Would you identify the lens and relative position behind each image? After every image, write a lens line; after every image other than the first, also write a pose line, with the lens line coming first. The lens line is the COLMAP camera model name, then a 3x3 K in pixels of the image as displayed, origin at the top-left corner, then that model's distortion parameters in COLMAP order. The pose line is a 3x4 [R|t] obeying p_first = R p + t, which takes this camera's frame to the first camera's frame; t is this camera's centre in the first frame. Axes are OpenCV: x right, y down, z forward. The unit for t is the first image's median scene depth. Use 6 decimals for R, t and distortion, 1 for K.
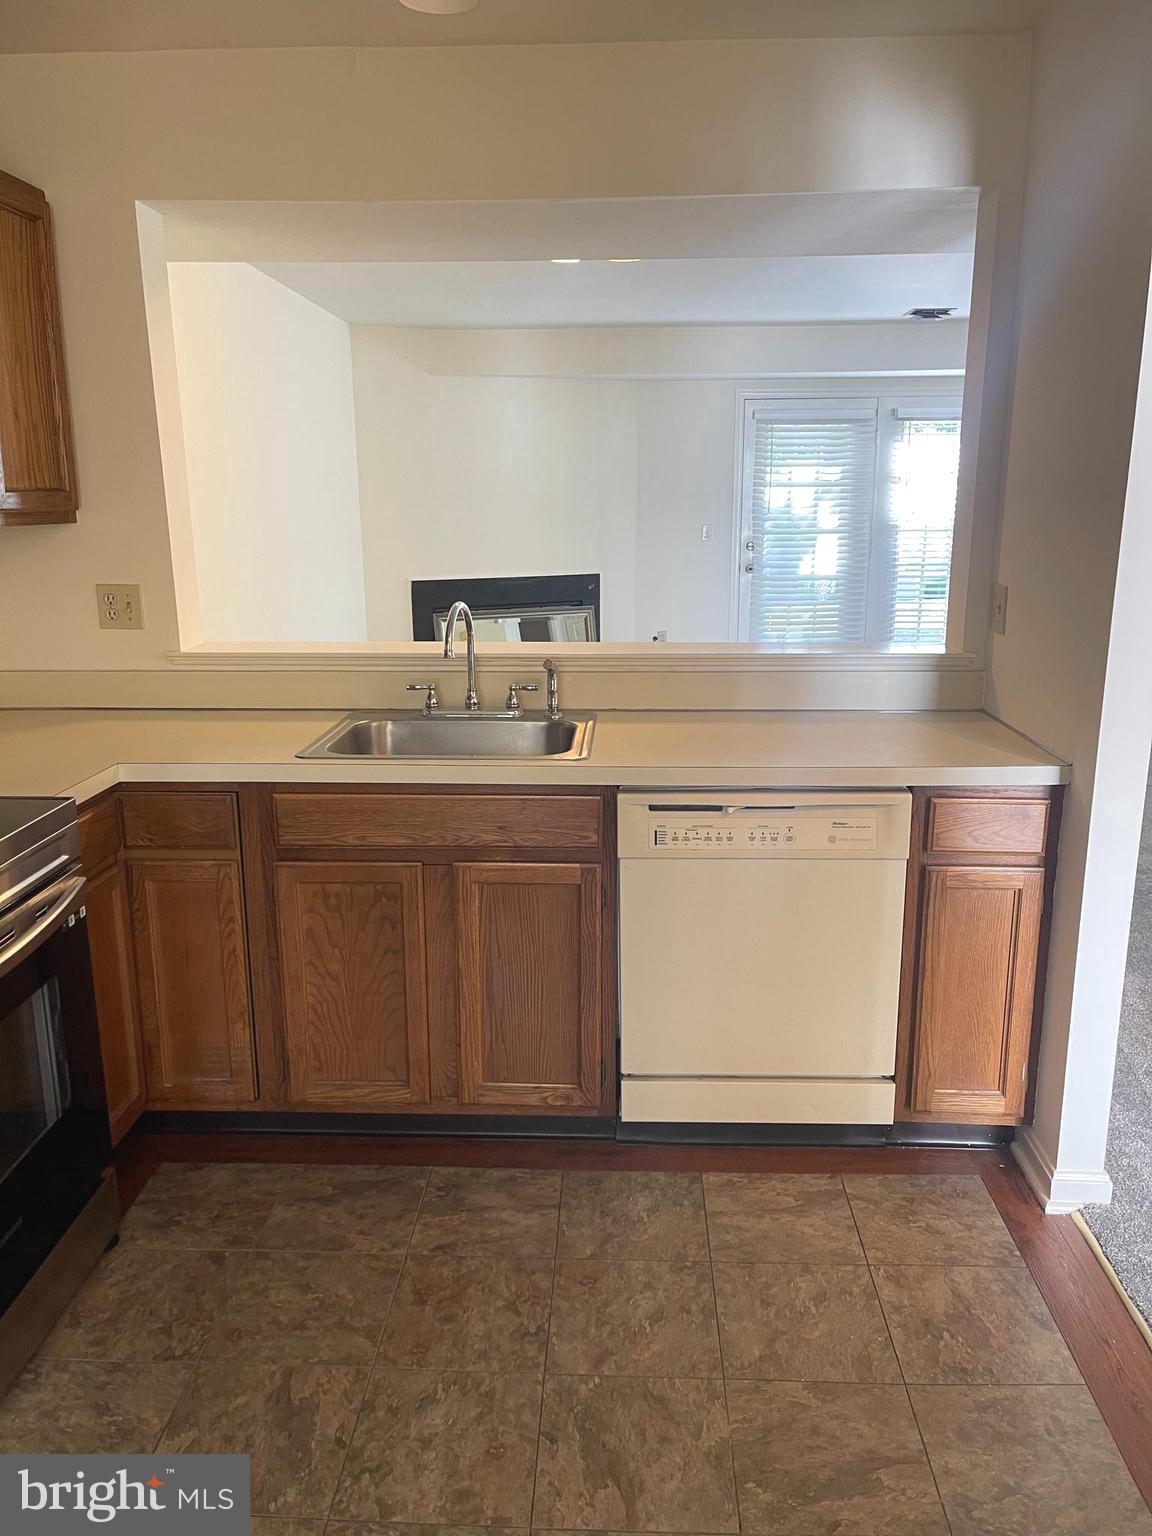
lens RADIAL K [[1155.6, 0, 577.0], [0, 1155.6, 774.1], [0, 0, 1]] dist [0.015954, -0.002150]
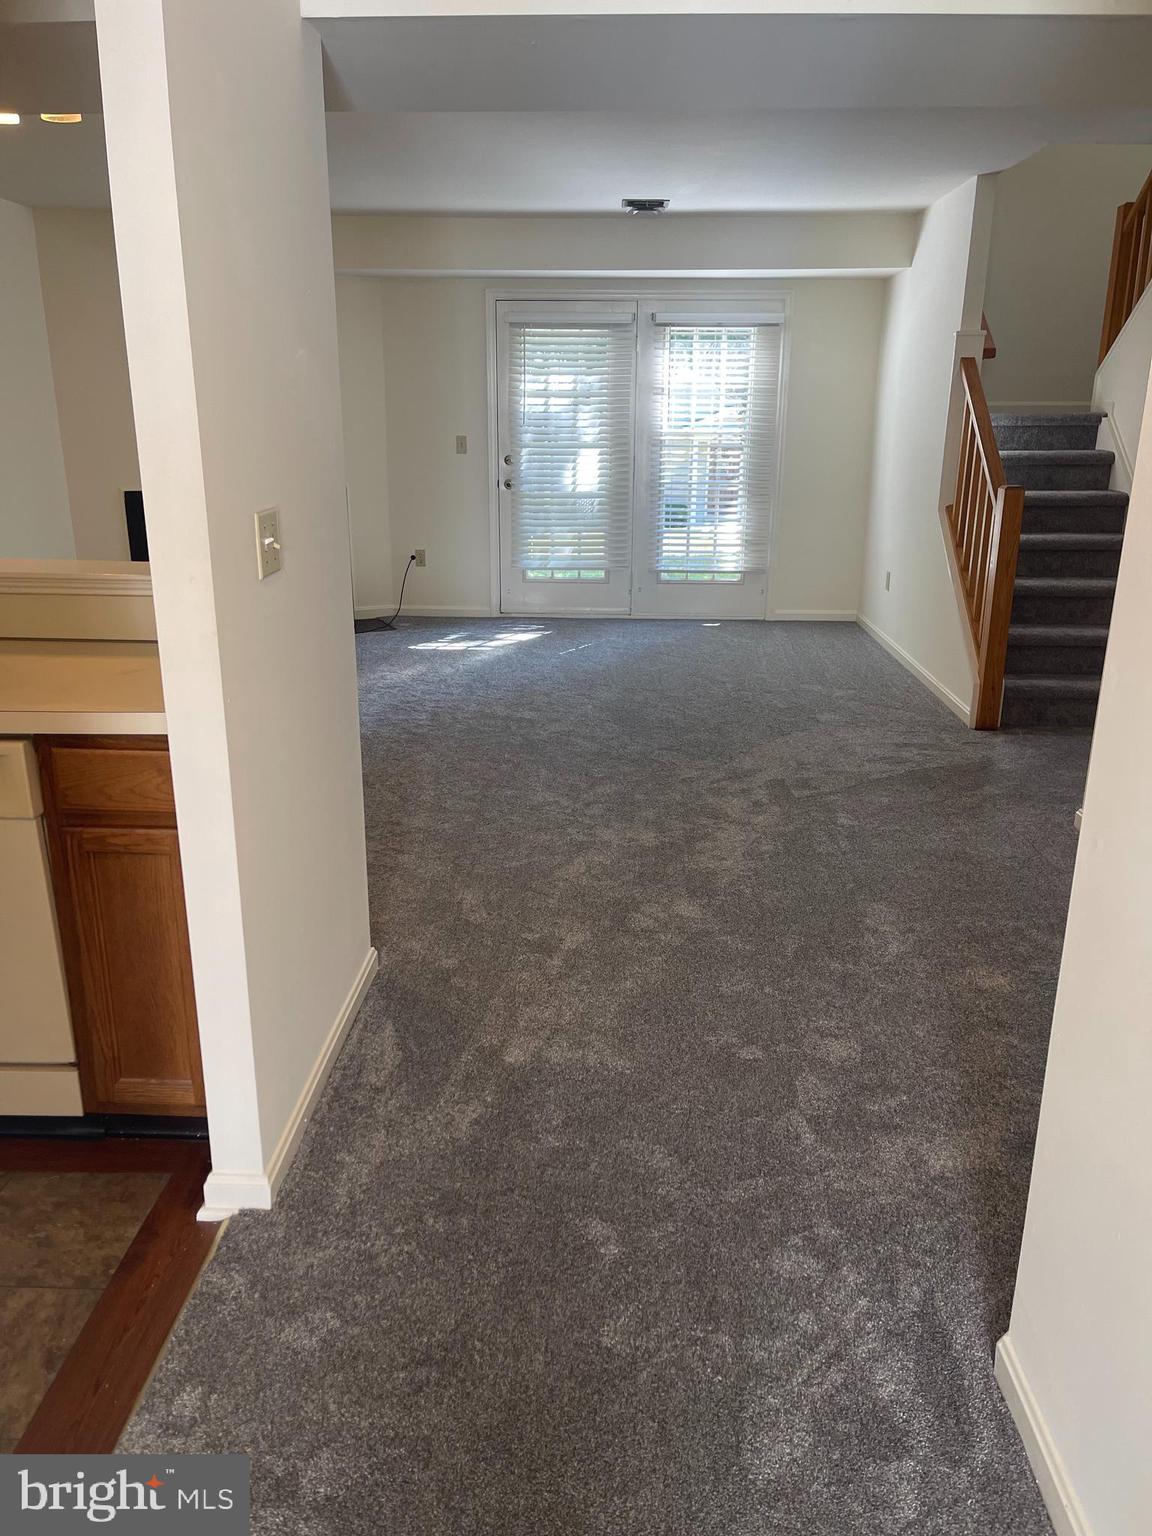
lens RADIAL K [[1155.6, 0, 575.3], [0, 1155.6, 774.5], [0, 0, 1]] dist [0.015954, -0.002150]
pose [[0.999841, 0.012844, 0.012388, 0.199918], [-0.013663, 0.997563, 0.068424, -0.006987], [-0.011479, -0.068582, 0.997579, 0.041907]]
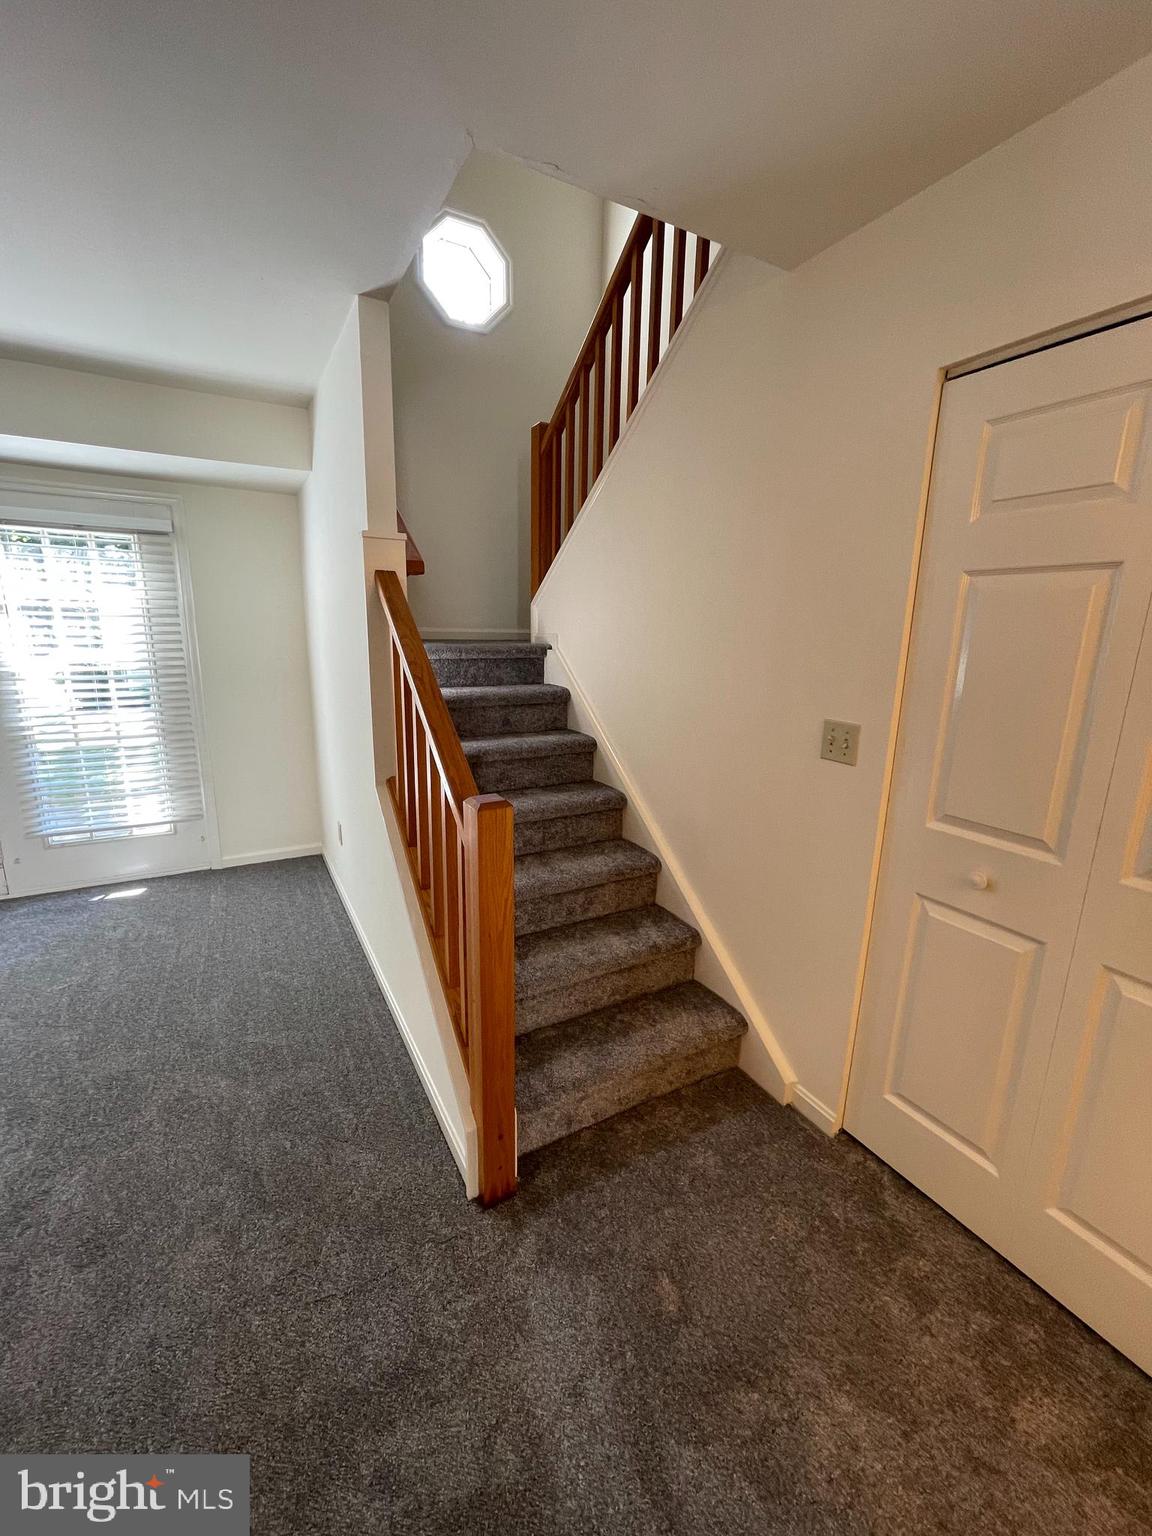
lens RADIAL K [[613.7, 0, 577.8], [0, 613.7, 772.2], [0, 0, 1]] dist [-0.003572, -0.000678]
pose [[0.844049, -0.094950, 0.527793, 0.365886], [0.097258, 0.994983, 0.023462, -0.127822], [-0.527373, 0.031529, 0.849049, 0.495707]]
